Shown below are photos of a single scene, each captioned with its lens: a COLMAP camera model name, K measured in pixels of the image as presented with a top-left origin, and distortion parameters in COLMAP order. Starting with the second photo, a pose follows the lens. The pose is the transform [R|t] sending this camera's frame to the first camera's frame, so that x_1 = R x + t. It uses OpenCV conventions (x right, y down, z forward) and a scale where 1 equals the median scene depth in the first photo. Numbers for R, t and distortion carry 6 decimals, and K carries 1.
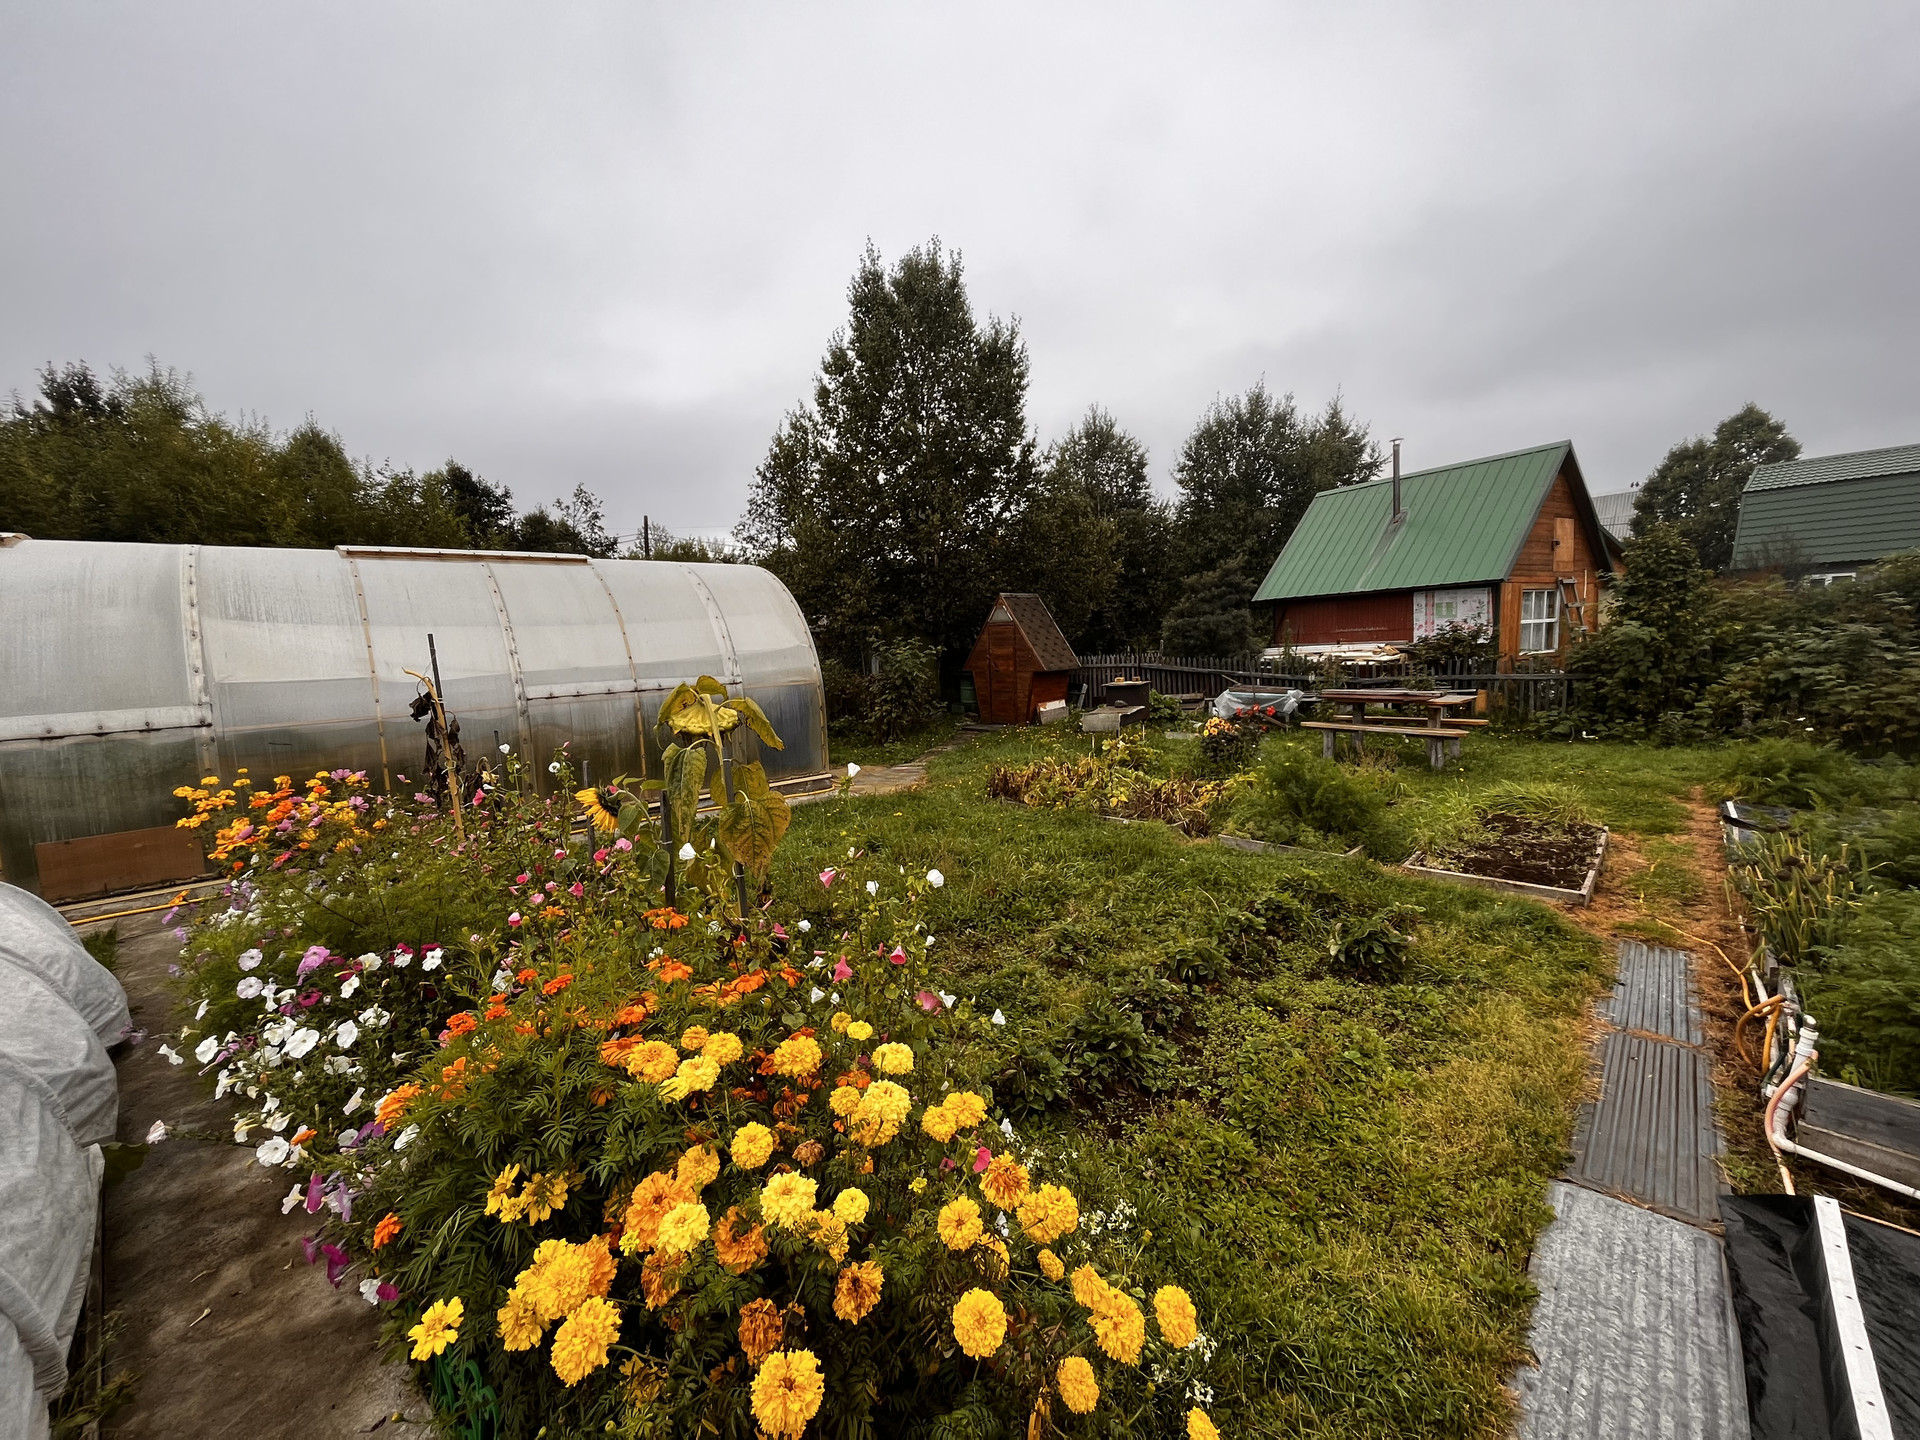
lens RADIAL K [[774.2, 0, 956.8], [0, 774.2, 715.0], [0, 0, 1]] dist [-0.003806, -0.000106]
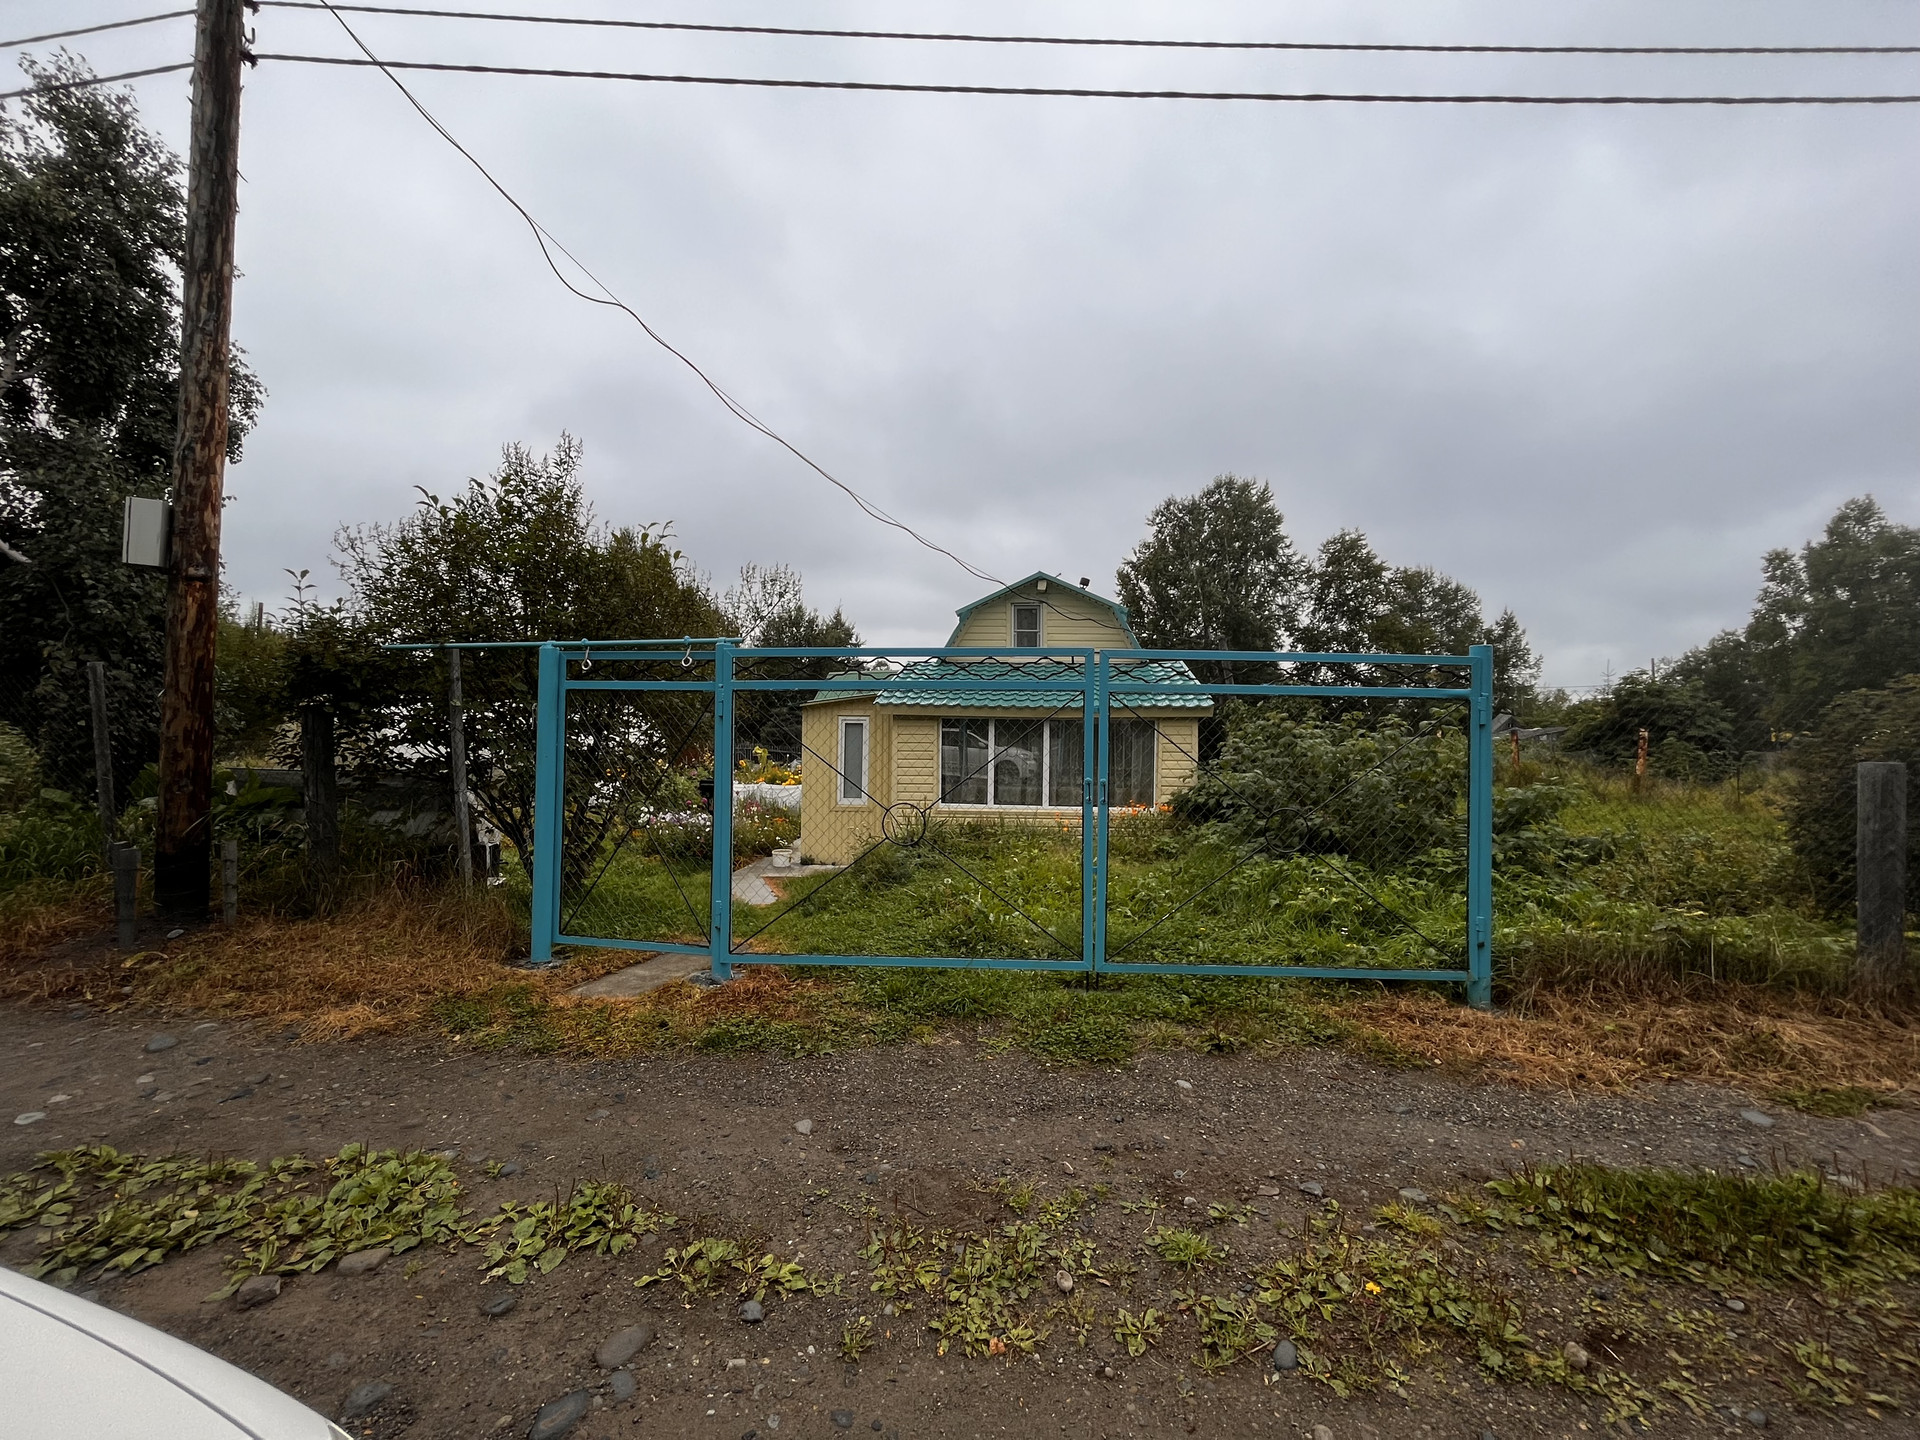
lens RADIAL K [[774.2, 0, 961.4], [0, 774.2, 724.4], [0, 0, 1]] dist [-0.003806, -0.000106]
pose [[0.822404, 0.042388, 0.567323, -0.444125], [0.015196, 0.995228, -0.096389, 0.072870], [-0.568702, 0.087892, 0.817835, -0.952284]]
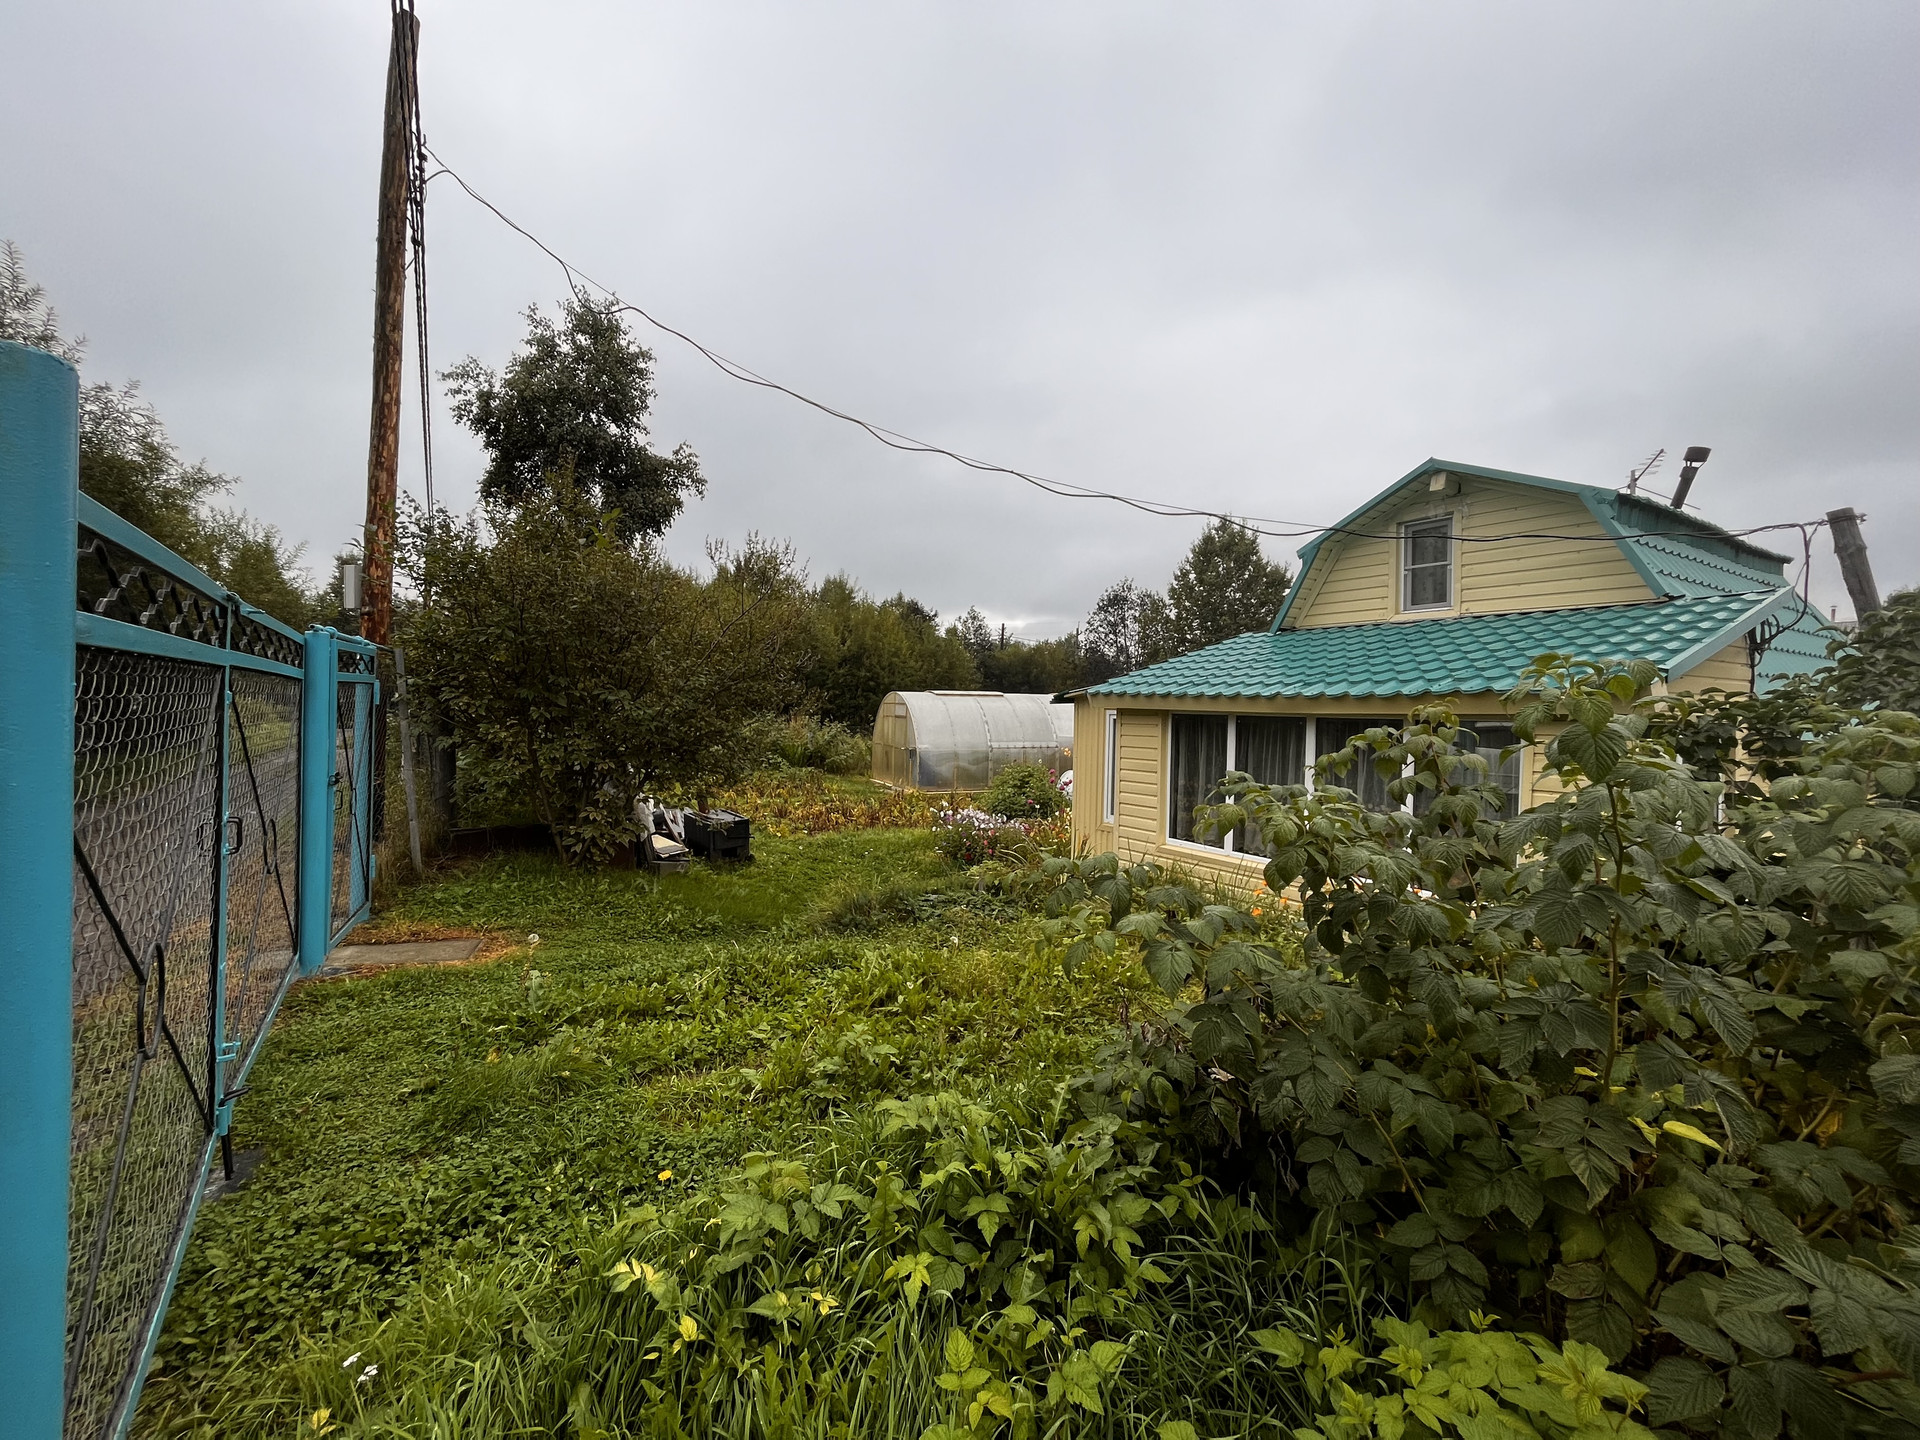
lens RADIAL K [[774.2, 0, 958.6], [0, 774.2, 712.4], [0, 0, 1]] dist [-0.003806, -0.000106]
pose [[0.953213, 0.055206, -0.297217, -0.094608], [-0.080438, 0.994058, -0.073335, 0.048001], [0.291403, 0.093812, 0.951989, -0.871731]]
